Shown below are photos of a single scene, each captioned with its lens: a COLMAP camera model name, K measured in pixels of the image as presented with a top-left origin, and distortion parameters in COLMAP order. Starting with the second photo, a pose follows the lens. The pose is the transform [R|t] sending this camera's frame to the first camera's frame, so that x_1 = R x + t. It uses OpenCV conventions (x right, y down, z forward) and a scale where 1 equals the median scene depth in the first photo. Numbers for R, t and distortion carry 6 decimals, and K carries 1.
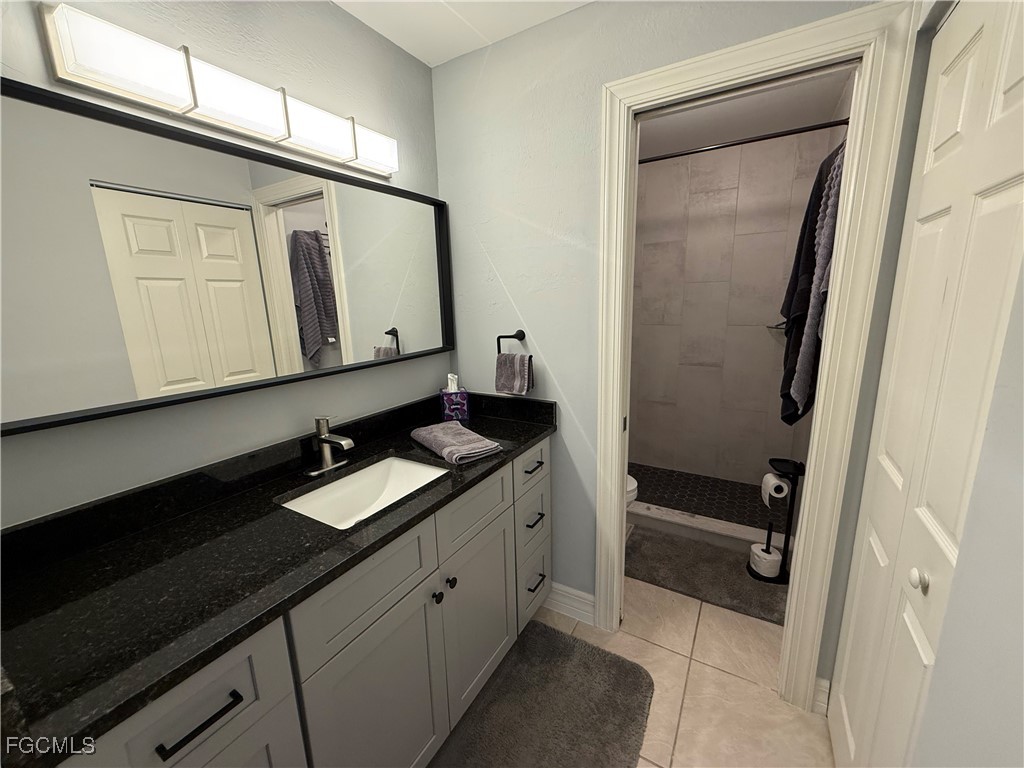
lens RADIAL K [[410.2, 0, 509.8], [0, 410.2, 384.4], [0, 0, 1]] dist [0.000496, 0.000050]
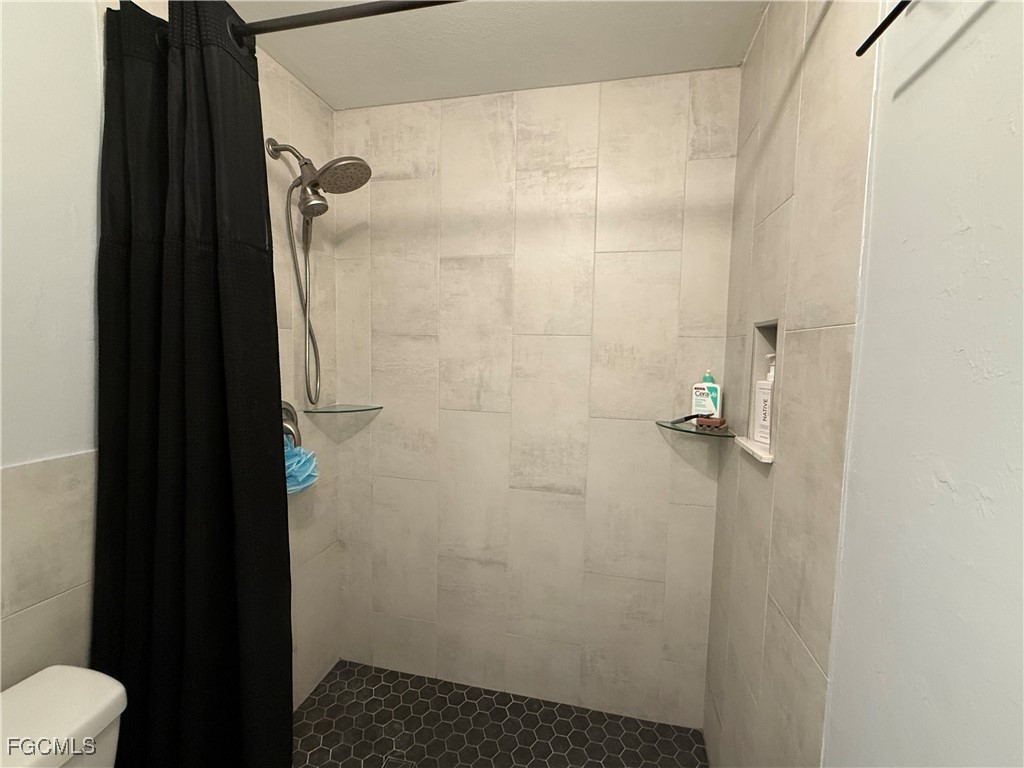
lens RADIAL K [[454.2, 0, 513.4], [0, 454.2, 383.0], [0, 0, 1]] dist [0.001399, 0.000221]
pose [[0.954442, 0.024430, 0.297396, 0.258225], [0.015273, 0.991337, -0.130452, -0.111169], [-0.298007, 0.129051, 0.945800, 0.464905]]
